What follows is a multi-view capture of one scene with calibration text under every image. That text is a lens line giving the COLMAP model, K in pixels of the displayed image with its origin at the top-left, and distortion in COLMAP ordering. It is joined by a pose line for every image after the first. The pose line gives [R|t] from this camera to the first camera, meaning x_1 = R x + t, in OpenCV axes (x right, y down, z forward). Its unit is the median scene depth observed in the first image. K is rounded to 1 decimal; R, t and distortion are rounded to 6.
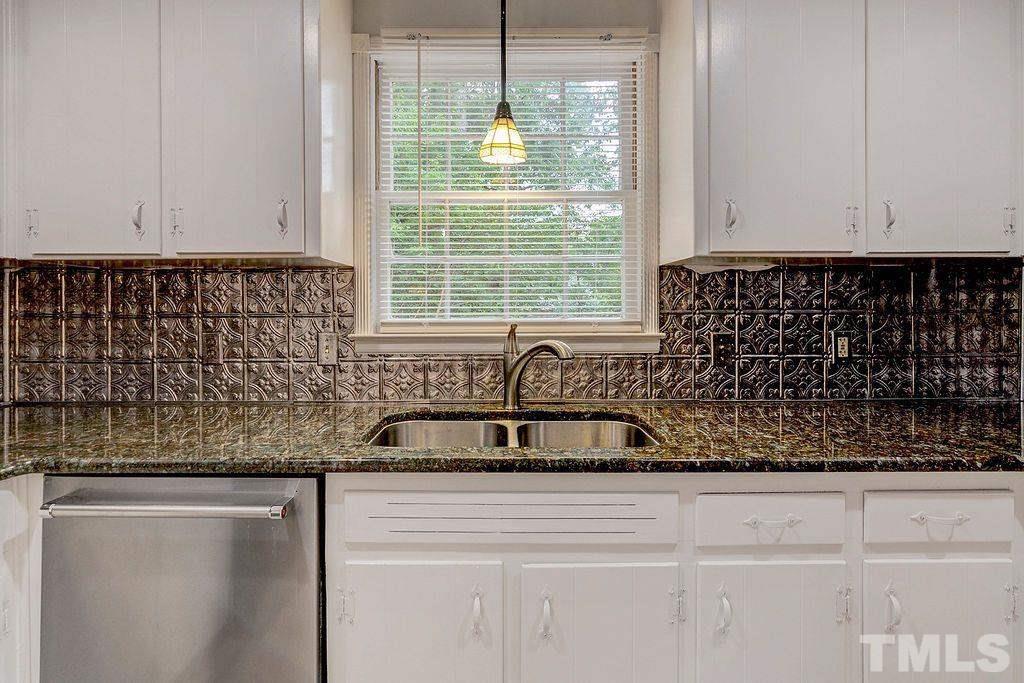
lens RADIAL K [[504.8, 0, 511.5], [0, 504.8, 310.0], [0, 0, 1]] dist [0.000119, -0.000026]
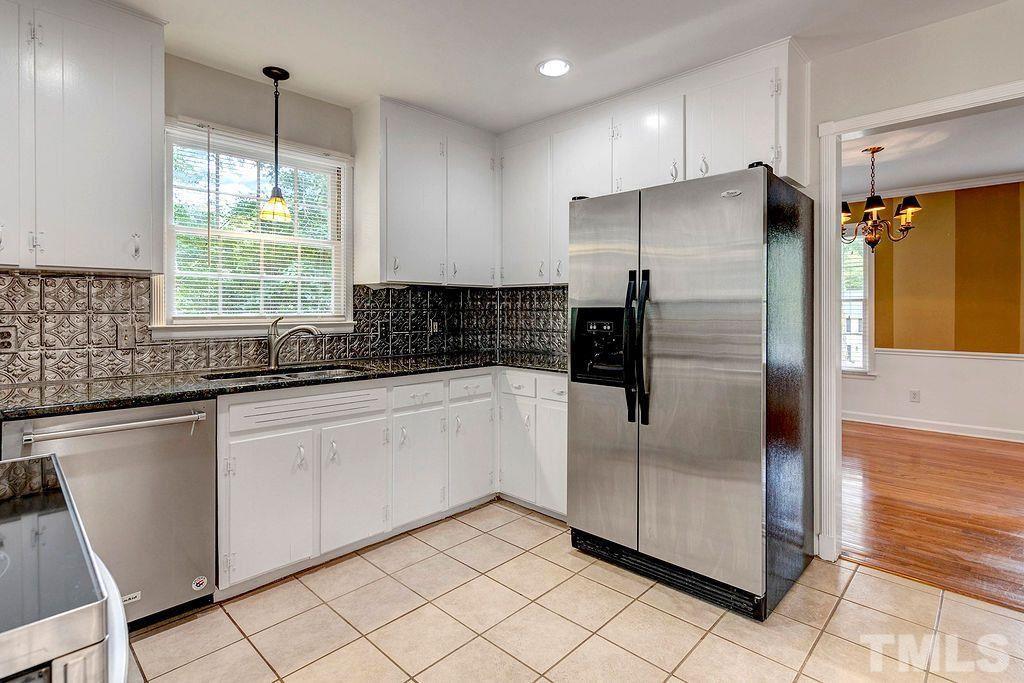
lens RADIAL K [[504.8, 0, 511.5], [0, 504.8, 310.0], [0, 0, 1]] dist [0.000119, -0.000026]
pose [[0.705395, 0.000862, 0.708814, -0.593678], [-0.000616, 1.000000, -0.000603, 0.004601], [-0.708814, -0.000011, 0.705395, -0.685102]]
